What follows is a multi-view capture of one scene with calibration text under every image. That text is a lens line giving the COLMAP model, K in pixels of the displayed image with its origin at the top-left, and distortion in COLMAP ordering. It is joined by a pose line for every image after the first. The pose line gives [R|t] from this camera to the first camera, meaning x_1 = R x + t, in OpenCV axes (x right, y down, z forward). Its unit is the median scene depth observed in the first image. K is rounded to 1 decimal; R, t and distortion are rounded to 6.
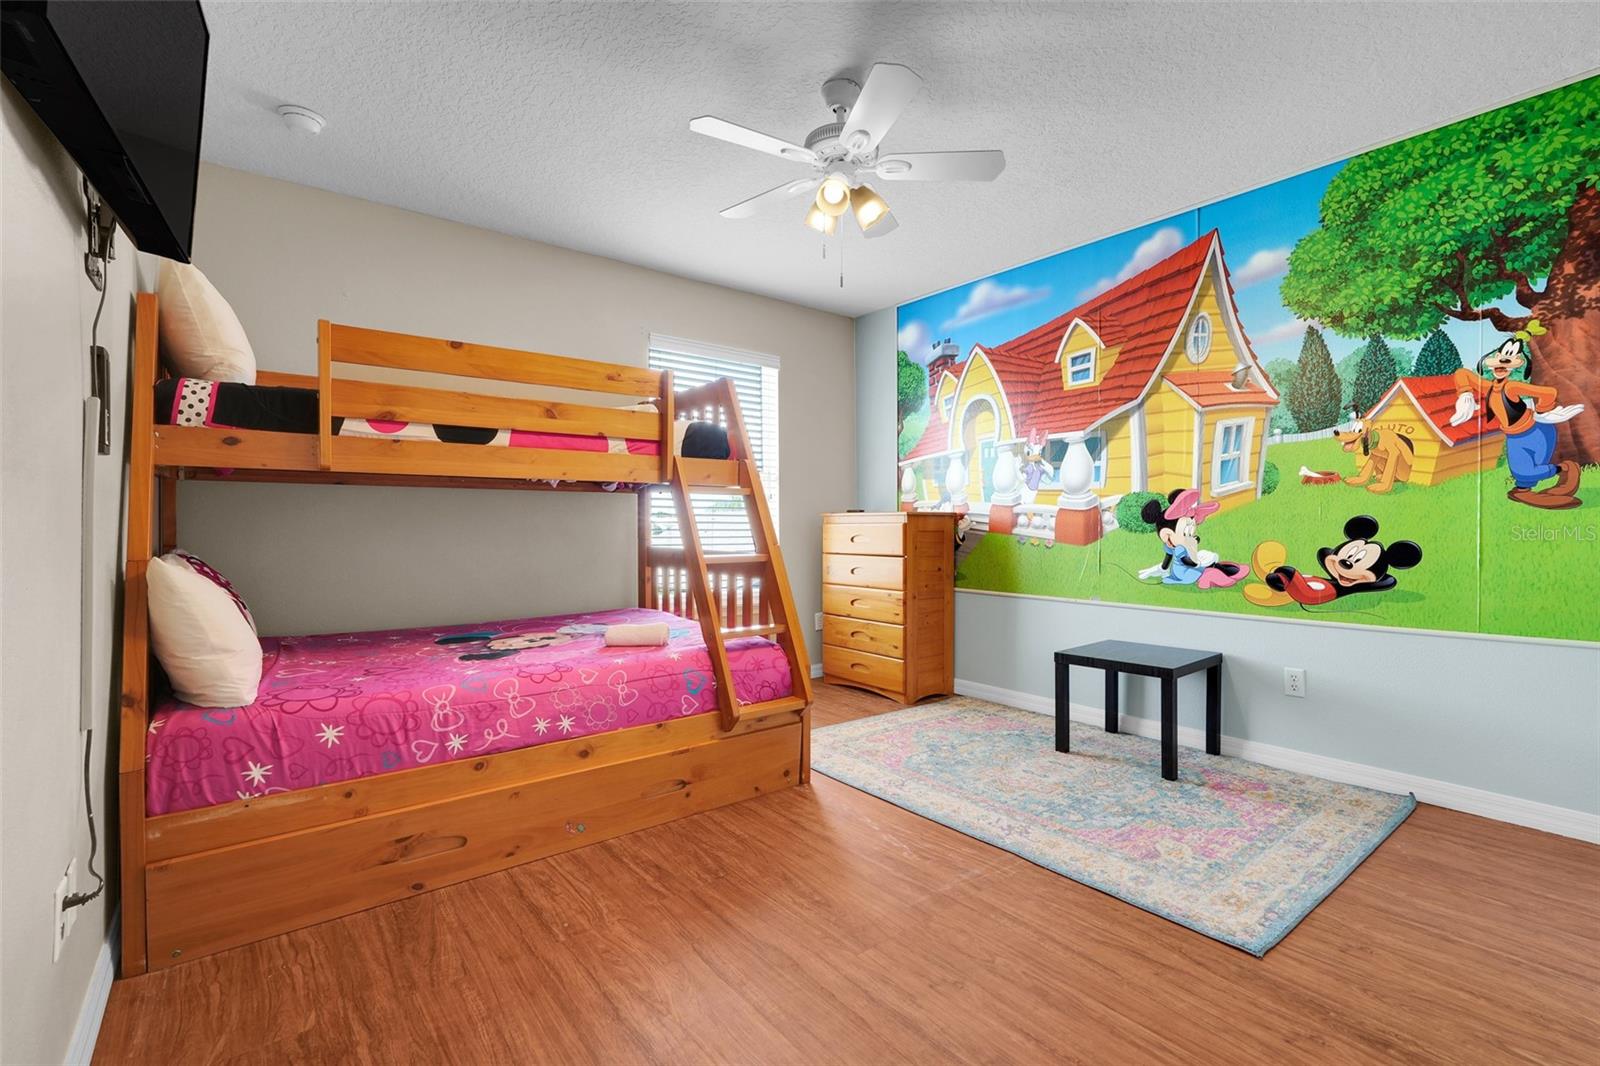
lens RADIAL K [[716.4, 0, 796.0], [0, 716.4, 527.1], [0, 0, 1]] dist [-0.001372, 0.002990]
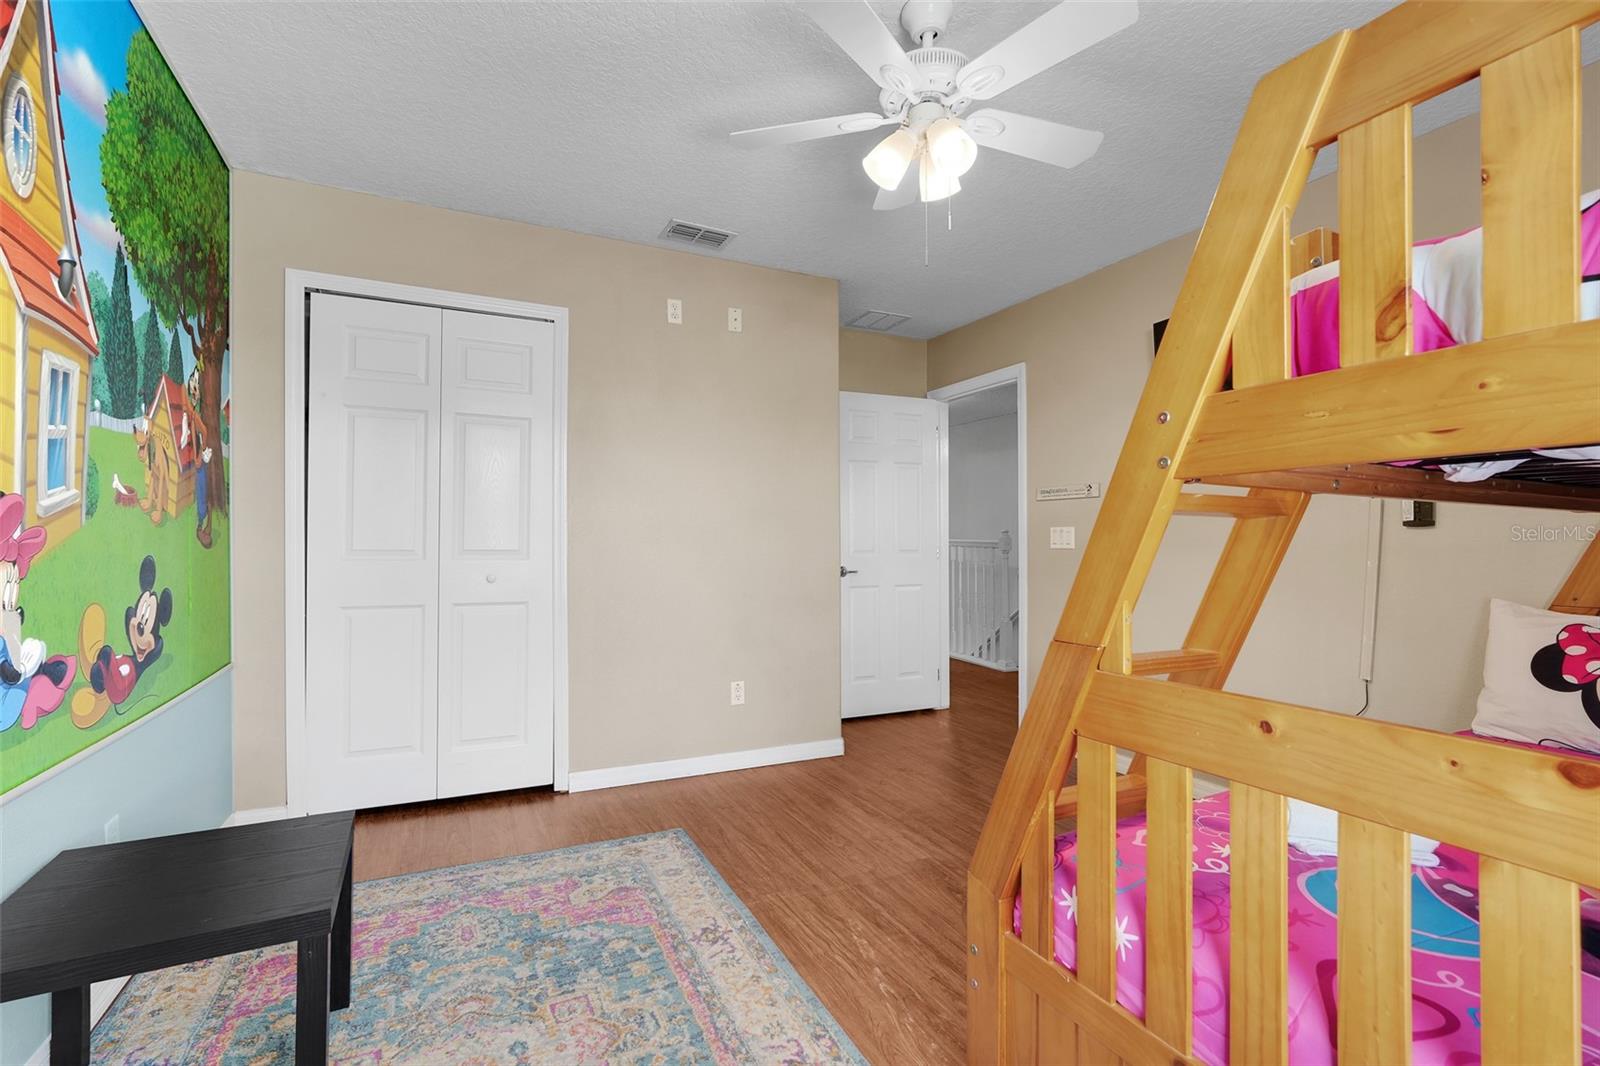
lens RADIAL K [[716.4, 0, 787.6], [0, 716.4, 533.7], [0, 0, 1]] dist [-0.001372, 0.002990]
pose [[-0.975738, -0.004519, 0.218893, 0.036741], [-0.007108, 0.999914, -0.011042, -0.036826], [-0.218824, -0.012330, -0.975686, 1.660914]]
